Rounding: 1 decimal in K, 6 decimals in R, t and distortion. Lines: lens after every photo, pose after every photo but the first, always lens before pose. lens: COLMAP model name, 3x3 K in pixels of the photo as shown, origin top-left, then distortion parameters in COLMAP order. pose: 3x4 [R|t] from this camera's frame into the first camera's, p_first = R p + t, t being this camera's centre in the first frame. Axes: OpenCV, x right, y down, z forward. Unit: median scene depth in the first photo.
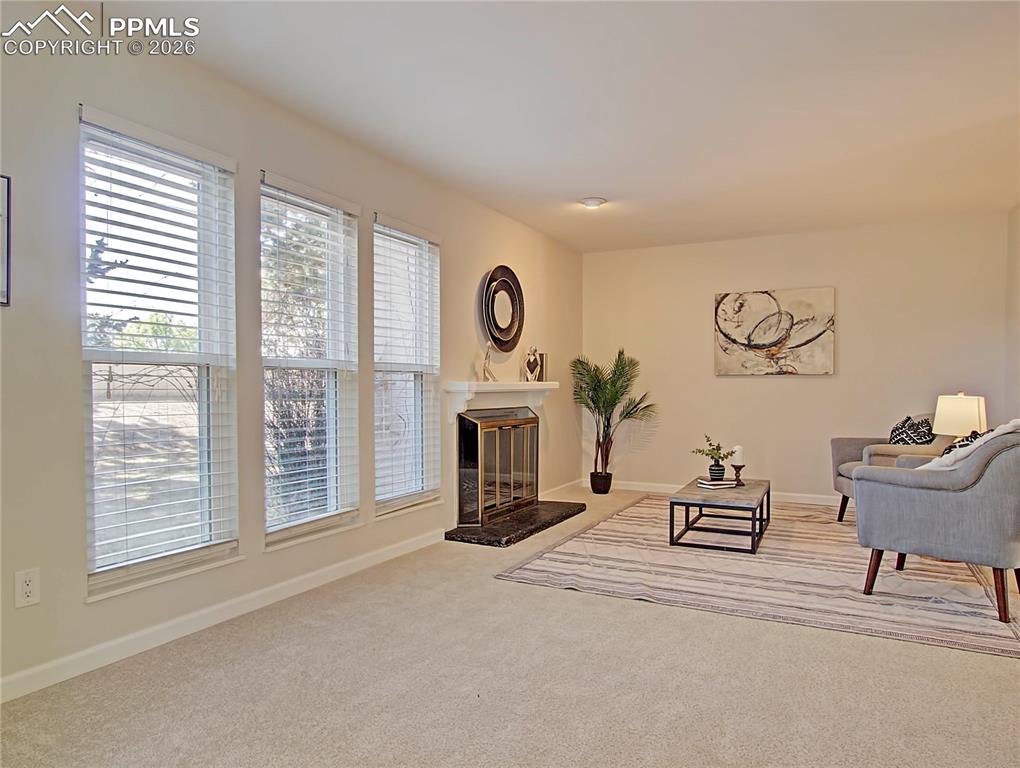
lens RADIAL K [[644.4, 0, 505.2], [0, 644.4, 389.4], [0, 0, 1]] dist [-0.031181, 0.000224]
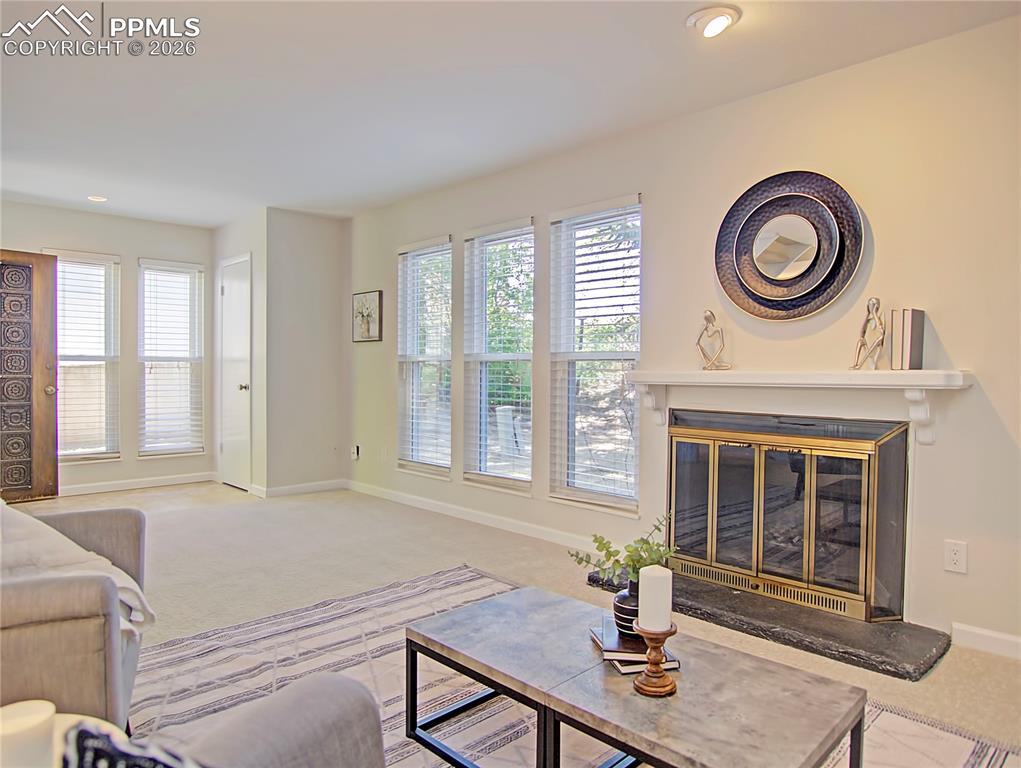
lens RADIAL K [[645.1, 0, 505.7], [0, 645.1, 389.5], [0, 0, 1]] dist [-0.031181, 0.000224]
pose [[-0.310306, 0.021133, -0.950402, 0.827813], [-0.017309, 0.999462, 0.027876, -0.008178], [0.950479, 0.025100, -0.309773, 1.246282]]
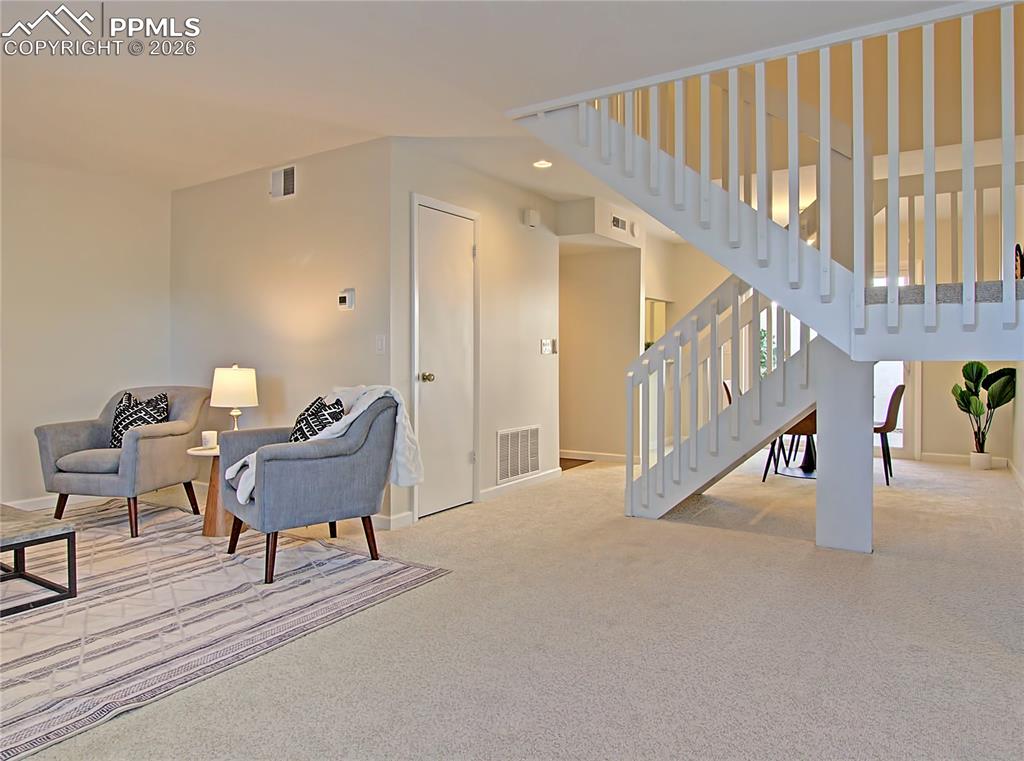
lens RADIAL K [[663.2, 0, 508.5], [0, 663.2, 353.2], [0, 0, 1]] dist [-0.025083, 0.000487]
pose [[0.088659, 0.002763, 0.996058, -0.300877], [0.009577, 0.999948, -0.003626, -0.005605], [-0.996016, 0.009861, 0.088628, 0.470485]]
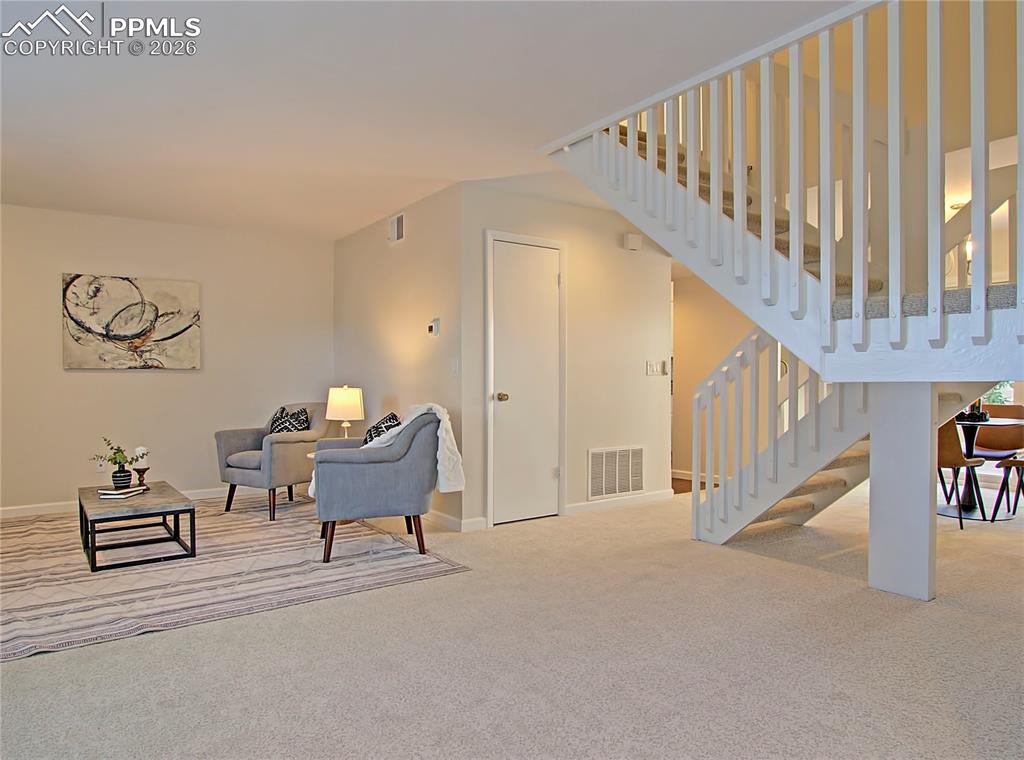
lens RADIAL K [[653.9, 0, 512.0], [0, 653.9, 380.0], [0, 0, 1]] dist [-0.029532, -0.000046]
pose [[0.443891, -0.004620, 0.896069, -0.274716], [0.010889, 0.999941, -0.000238, -0.001217], [-0.896015, 0.009863, 0.443915, 0.149370]]
